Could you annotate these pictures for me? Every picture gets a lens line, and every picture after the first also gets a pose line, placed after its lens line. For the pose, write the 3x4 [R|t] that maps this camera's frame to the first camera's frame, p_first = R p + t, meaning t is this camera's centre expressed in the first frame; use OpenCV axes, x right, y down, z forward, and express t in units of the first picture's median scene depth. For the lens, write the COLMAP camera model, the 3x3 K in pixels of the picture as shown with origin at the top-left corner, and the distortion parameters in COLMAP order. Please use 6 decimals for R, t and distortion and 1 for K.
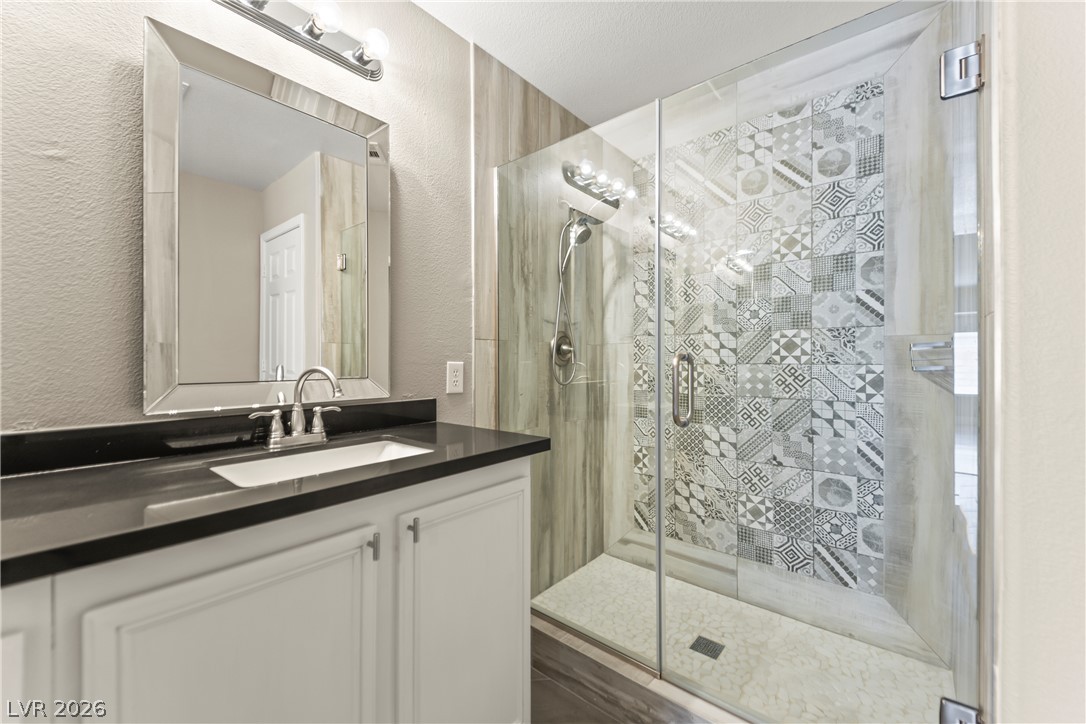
lens RADIAL K [[432.3, 0, 548.7], [0, 432.3, 360.7], [0, 0, 1]] dist [0.020694, -0.010592]
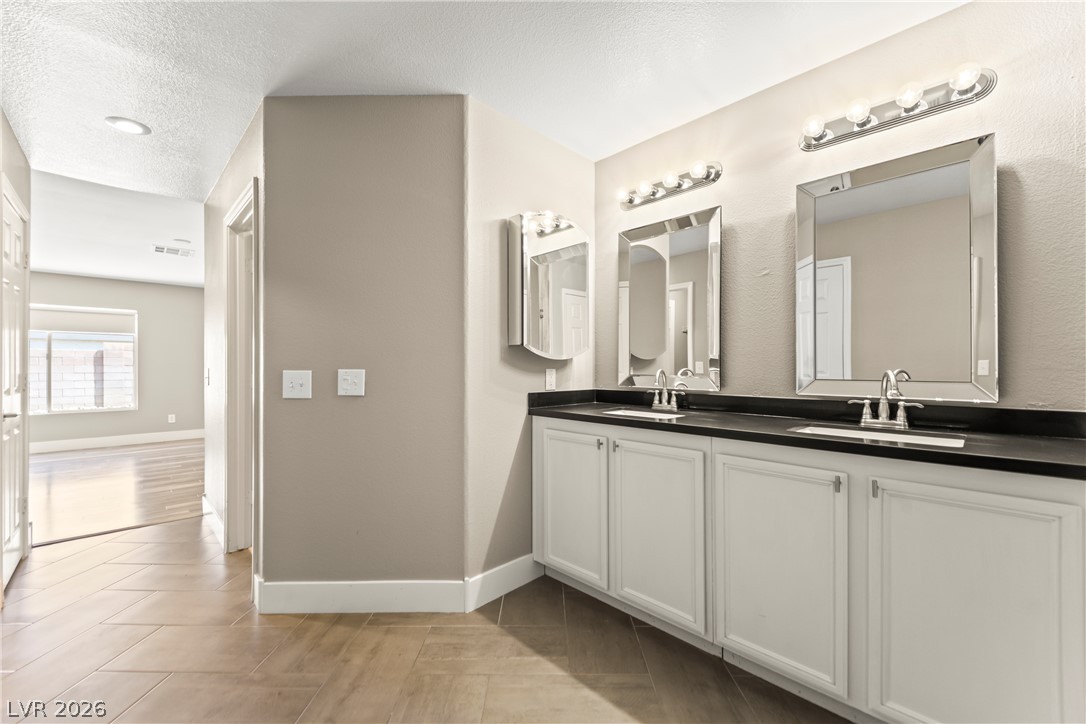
lens RADIAL K [[432.3, 0, 539.9], [0, 432.3, 366.7], [0, 0, 1]] dist [0.020694, -0.010592]
pose [[-0.106313, 0.003938, -0.994325, 0.600817], [0.000587, 0.999992, 0.003898, -0.003263], [0.994333, -0.000169, -0.106315, 0.042051]]
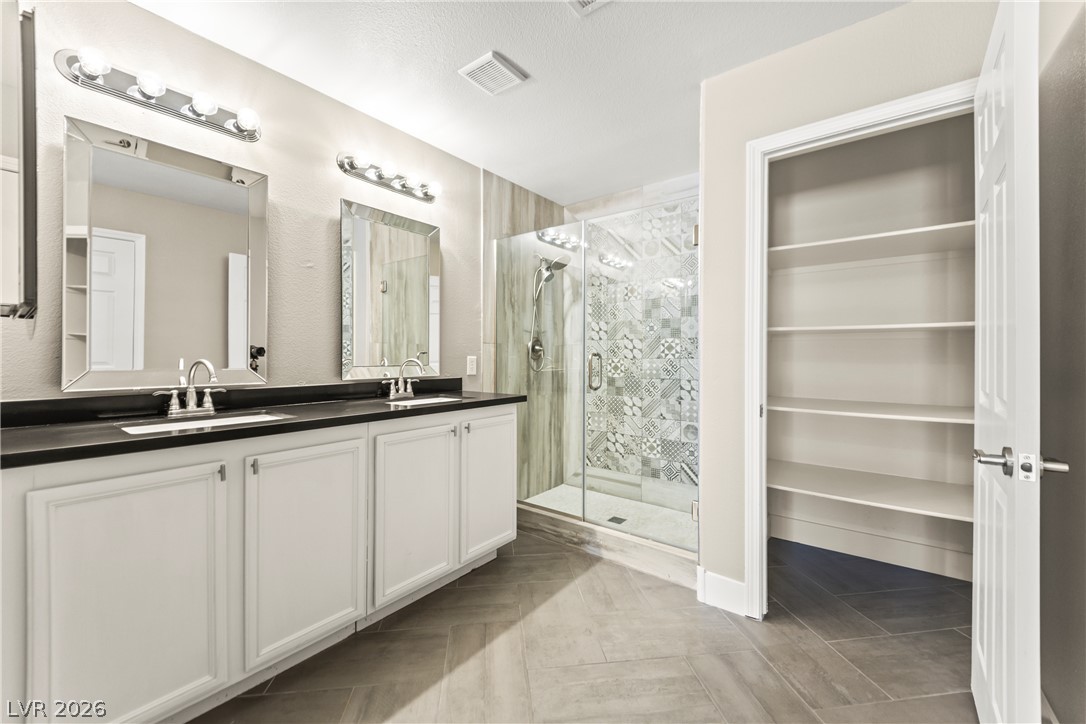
lens RADIAL K [[432.3, 0, 544.1], [0, 432.3, 362.1], [0, 0, 1]] dist [0.020694, -0.010592]
pose [[0.999450, 0.003375, 0.032978, 0.012459], [-0.003903, 0.999865, 0.015944, -0.003611], [-0.032919, -0.016064, 0.999329, -0.677698]]
